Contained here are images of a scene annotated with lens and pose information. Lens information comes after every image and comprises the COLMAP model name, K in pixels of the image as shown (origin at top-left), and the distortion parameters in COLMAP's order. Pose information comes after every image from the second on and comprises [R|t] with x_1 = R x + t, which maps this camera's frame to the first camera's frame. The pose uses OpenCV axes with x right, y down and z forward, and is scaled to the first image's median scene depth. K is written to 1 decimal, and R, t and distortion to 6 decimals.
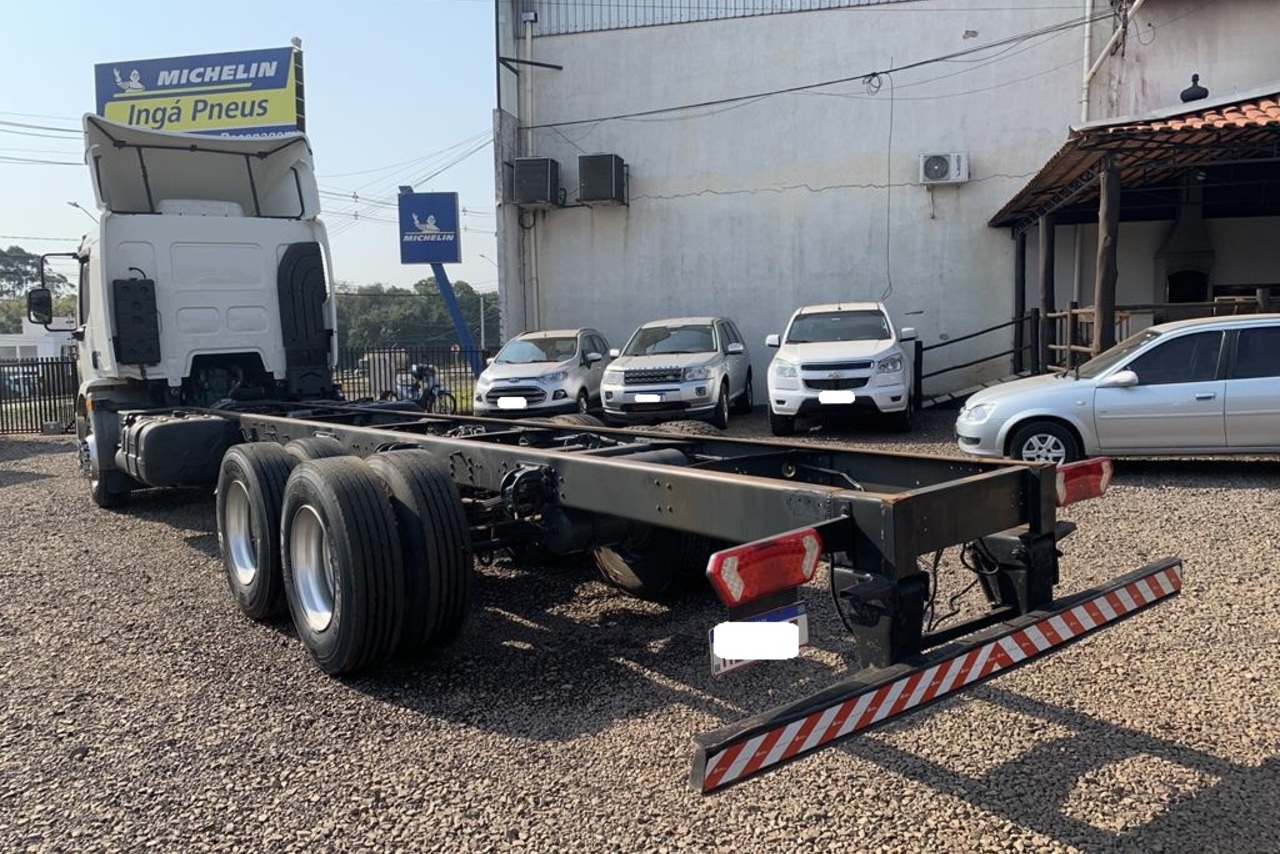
lens RADIAL K [[976.1, 0, 640.0], [0, 976.1, 427.0], [0, 0, 1]] dist [0.035400, -0.002169]
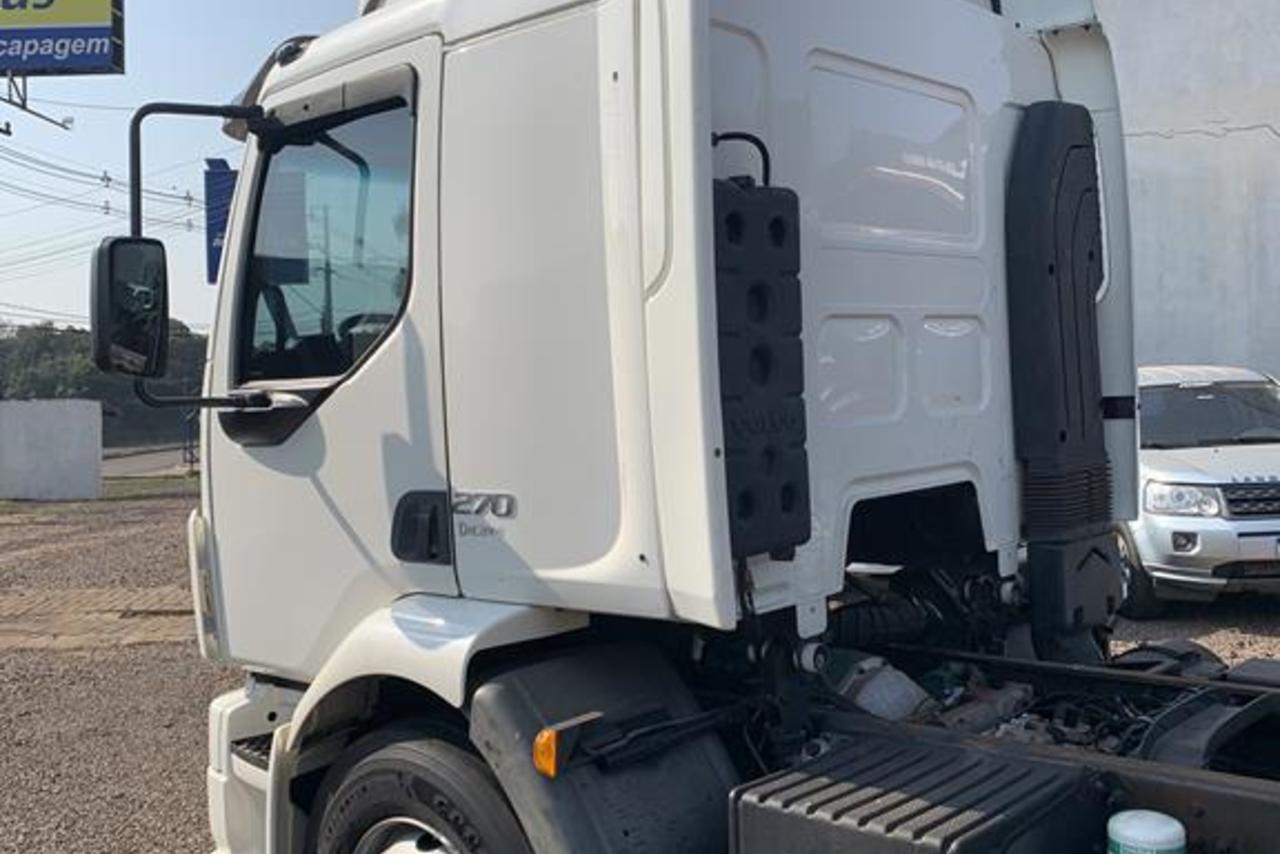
lens RADIAL K [[1305.3, 0, 640.0], [0, 1305.3, 427.0], [0, 0, 1]] dist [0.016896, 0.008900]
pose [[0.983478, -0.004400, 0.180972, -0.382960], [0.017065, 0.997506, -0.068485, -0.047593], [-0.180219, 0.070442, 0.981101, 0.462808]]
